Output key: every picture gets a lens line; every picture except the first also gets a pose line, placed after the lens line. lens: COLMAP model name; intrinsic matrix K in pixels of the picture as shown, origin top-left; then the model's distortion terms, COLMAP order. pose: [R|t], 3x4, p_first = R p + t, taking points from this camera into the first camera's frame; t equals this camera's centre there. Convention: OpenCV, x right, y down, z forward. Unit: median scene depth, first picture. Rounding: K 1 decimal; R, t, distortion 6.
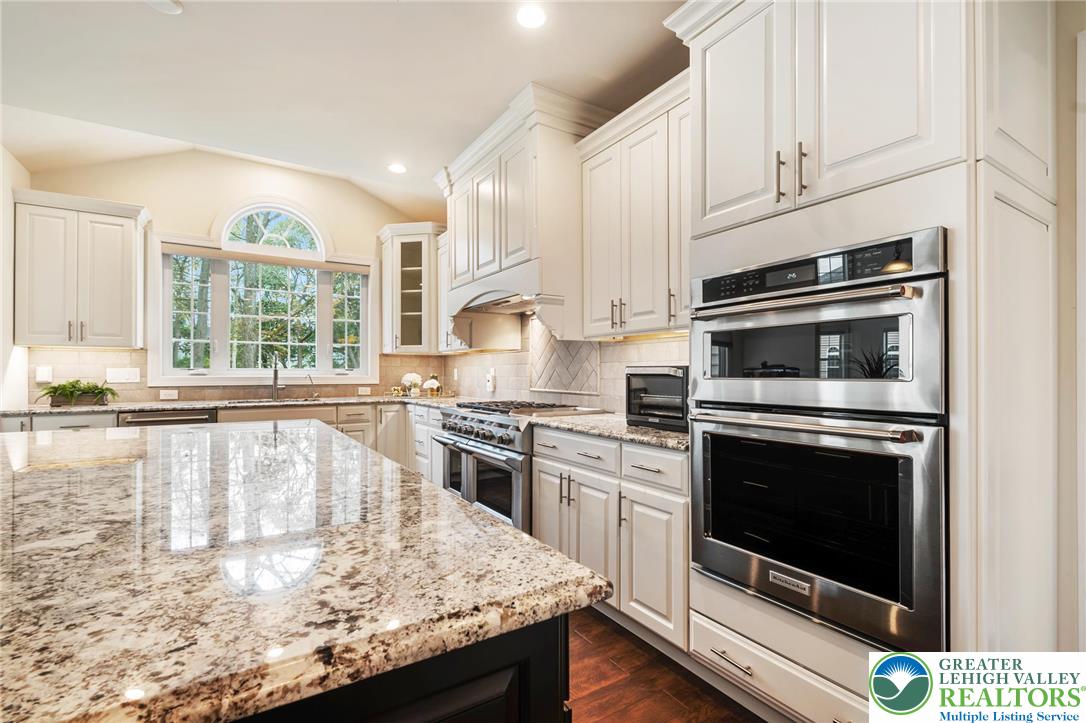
lens RADIAL K [[502.3, 0, 544.5], [0, 502.3, 371.1], [0, 0, 1]] dist [0.003550, -0.001285]
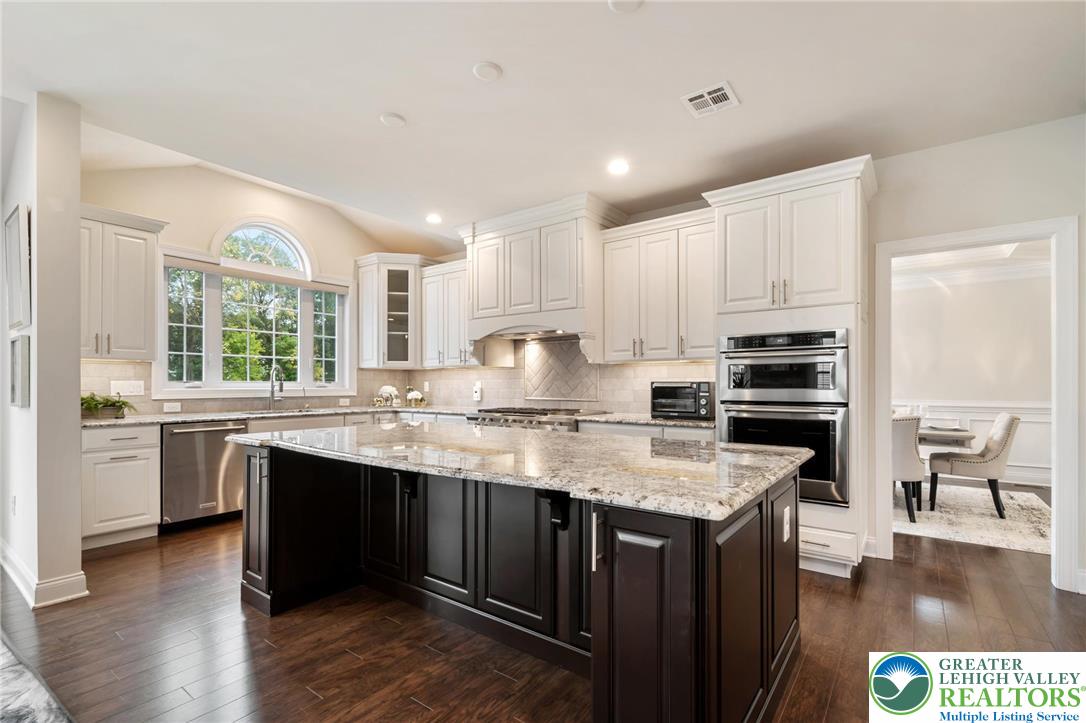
lens RADIAL K [[502.3, 0, 560.2], [0, 502.3, 381.9], [0, 0, 1]] dist [0.003550, -0.001285]
pose [[0.927930, 0.002162, 0.372748, -0.416790], [-0.001226, 0.999995, -0.002749, -0.002360], [-0.372752, 0.002094, 0.927929, -0.226551]]
